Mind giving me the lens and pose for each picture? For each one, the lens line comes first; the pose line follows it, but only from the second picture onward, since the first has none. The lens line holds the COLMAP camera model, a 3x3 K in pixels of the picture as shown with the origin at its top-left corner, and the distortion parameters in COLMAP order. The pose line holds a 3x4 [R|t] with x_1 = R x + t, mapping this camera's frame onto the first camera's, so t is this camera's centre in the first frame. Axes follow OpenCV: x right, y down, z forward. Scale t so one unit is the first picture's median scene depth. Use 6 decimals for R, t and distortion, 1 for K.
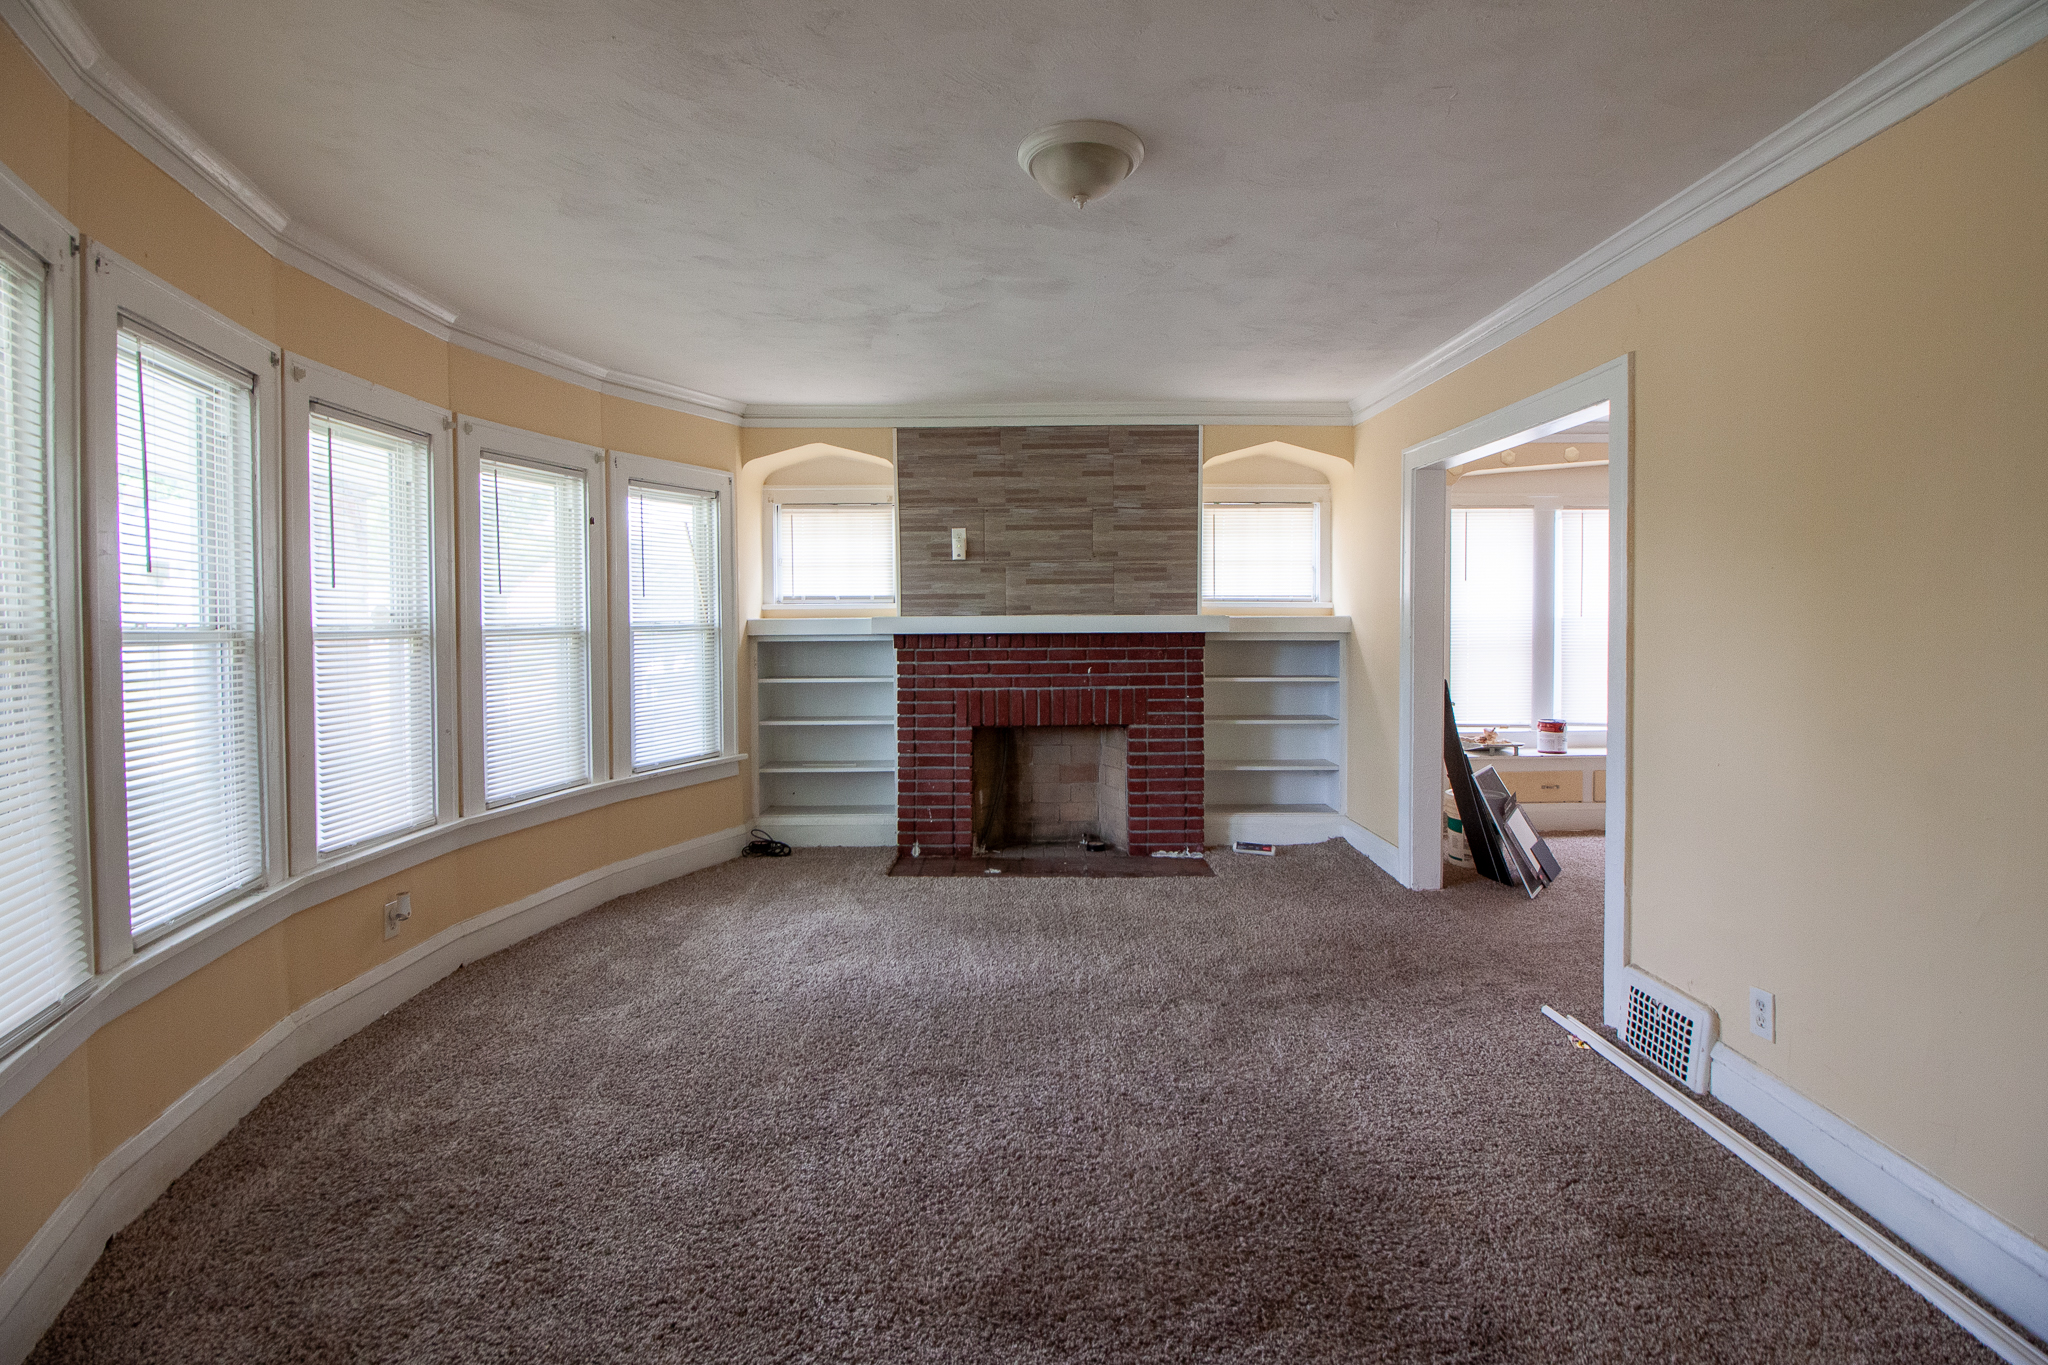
lens RADIAL K [[961.2, 0, 1035.2], [0, 961.2, 643.1], [0, 0, 1]] dist [0.000362, -0.007809]
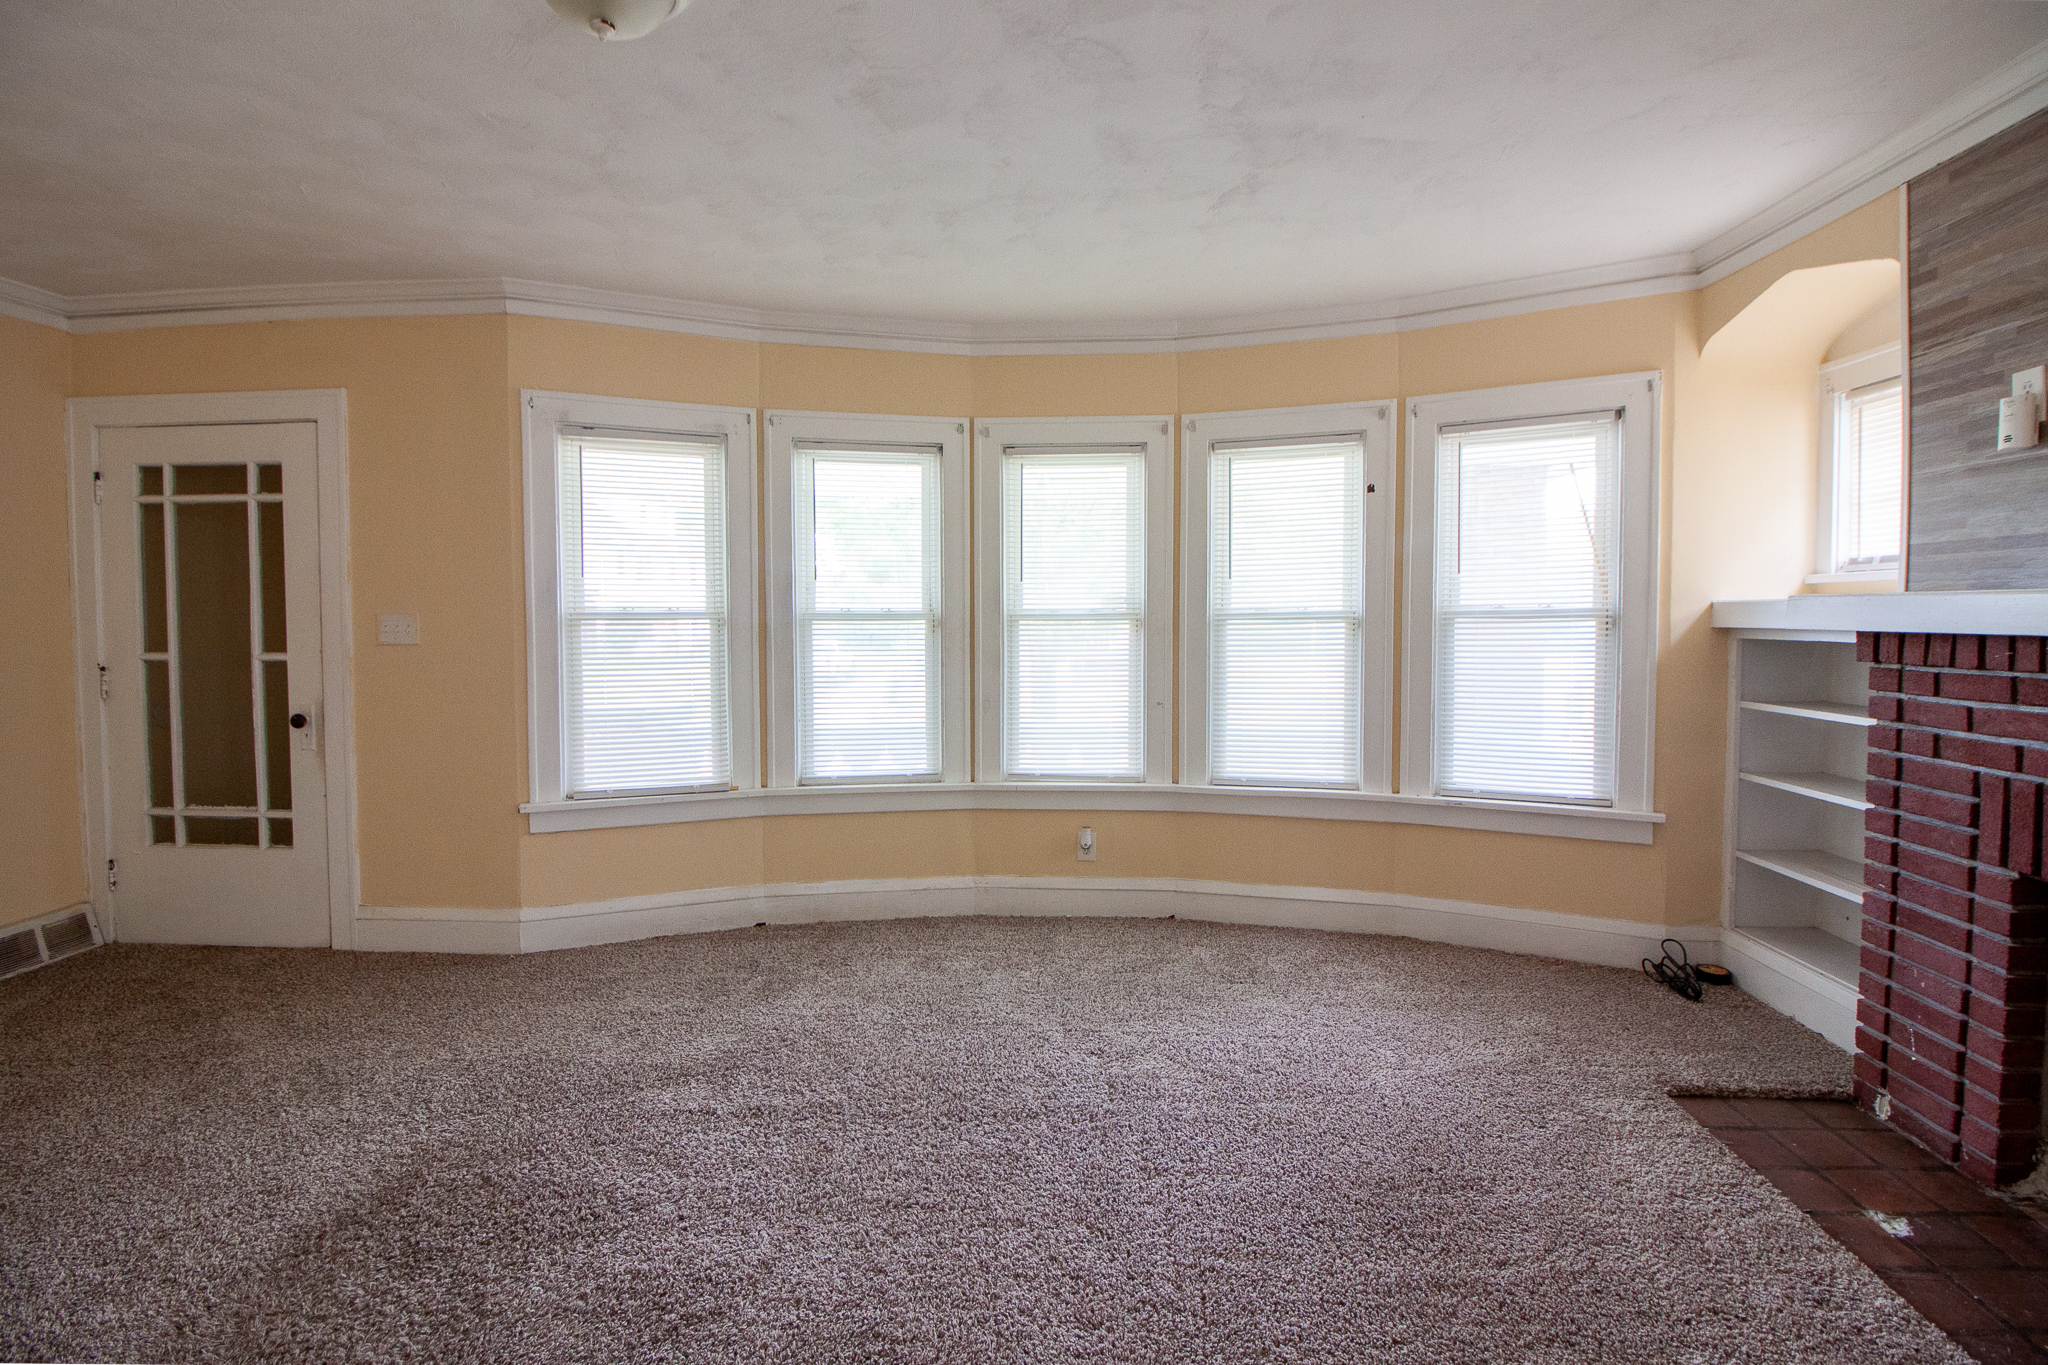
lens RADIAL K [[961.2, 0, 1035.2], [0, 961.2, 643.1], [0, 0, 1]] dist [0.000362, -0.007809]
pose [[-0.070202, 0.039662, -0.996744, 0.349563], [-0.019185, 0.998971, 0.041102, -0.015033], [0.997348, 0.022008, -0.069369, 0.626504]]
